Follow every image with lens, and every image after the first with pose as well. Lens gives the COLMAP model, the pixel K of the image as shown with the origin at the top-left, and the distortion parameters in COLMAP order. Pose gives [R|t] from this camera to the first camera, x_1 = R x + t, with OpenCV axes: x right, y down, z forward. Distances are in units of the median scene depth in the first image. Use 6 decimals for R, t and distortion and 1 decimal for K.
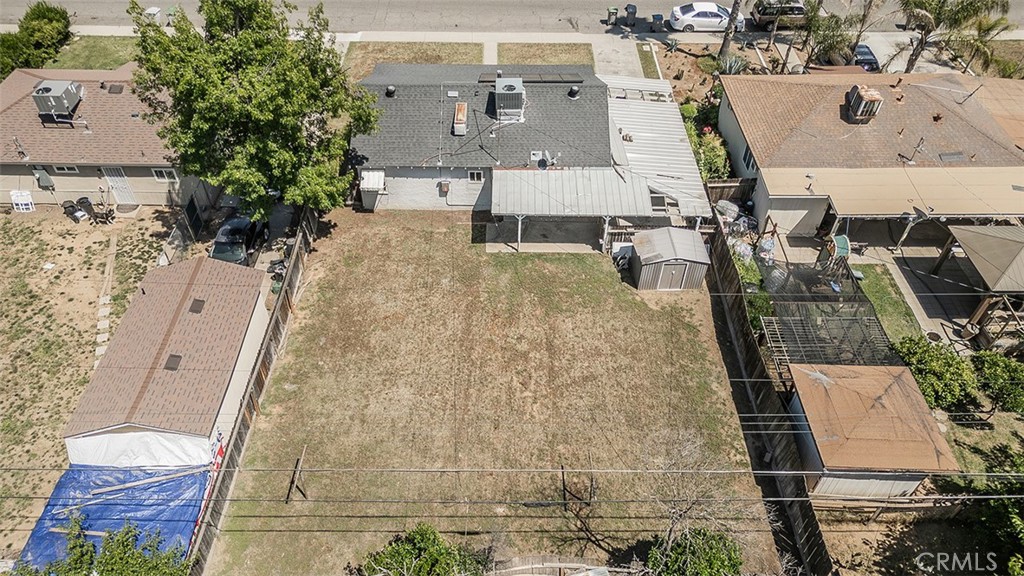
lens RADIAL K [[704.4, 0, 500.4], [0, 704.4, 290.0], [0, 0, 1]] dist [0.065452, -0.000702]
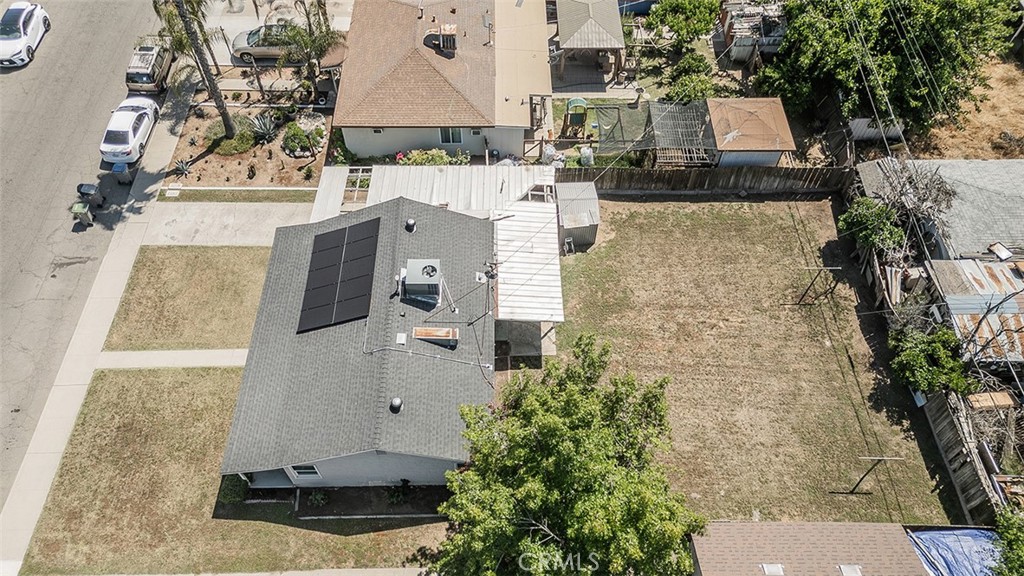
lens RADIAL K [[724.4, 0, 500.1], [0, 724.4, 286.5], [0, 0, 1]] dist [0.079097, -0.049737]
pose [[-0.011537, -0.817102, 0.576377, -0.609284], [0.704587, 0.402365, 0.584517, -0.857502], [-0.709524, 0.412851, 0.571078, 0.482871]]
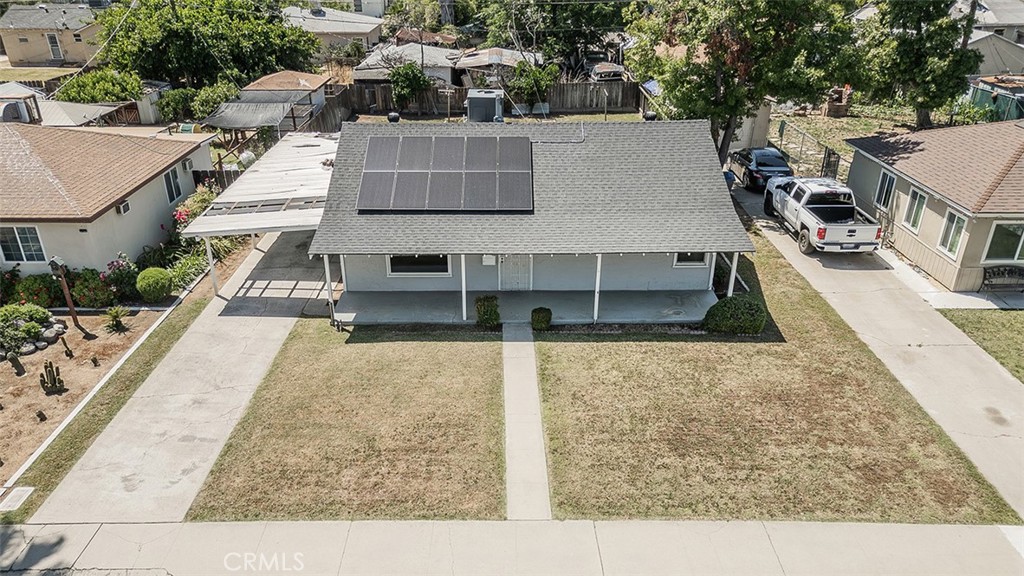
lens RADIAL K [[724.4, 0, 500.1], [0, 724.4, 286.5], [0, 0, 1]] dist [0.079097, -0.049737]
pose [[-0.999992, 0.003914, -0.000098, -0.002968], [0.001211, 0.333006, 0.942924, -1.091908], [0.003724, 0.942917, -0.333008, 1.669021]]
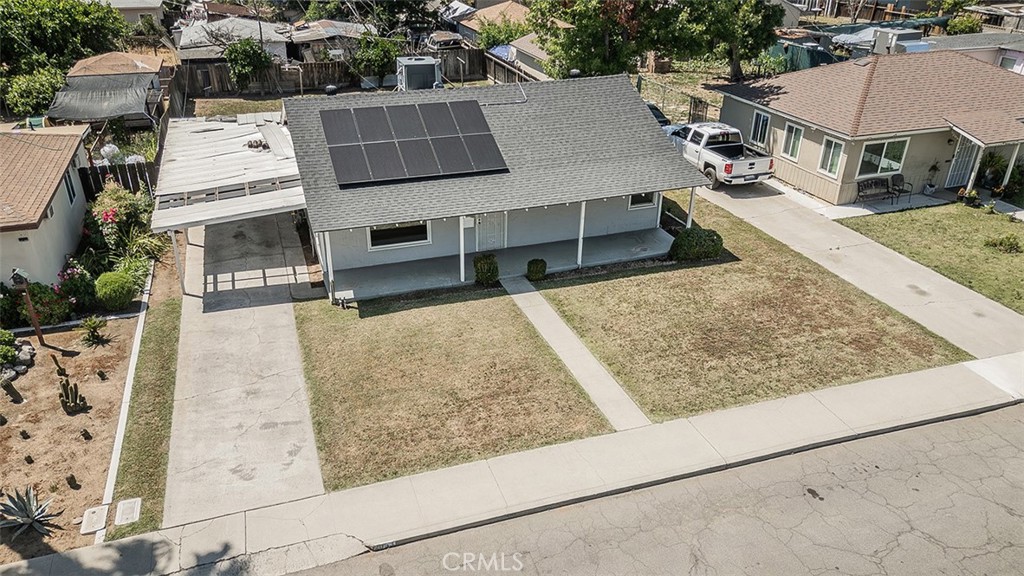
lens RADIAL K [[757.3, 0, 490.6], [0, 757.3, 302.0], [0, 0, 1]] dist [0.056702, -0.005511]
pose [[-0.949650, 0.145812, -0.277314, 0.229356], [-0.221298, 0.314400, 0.923136, -1.116014], [0.221792, 0.938025, -0.266302, 1.693215]]
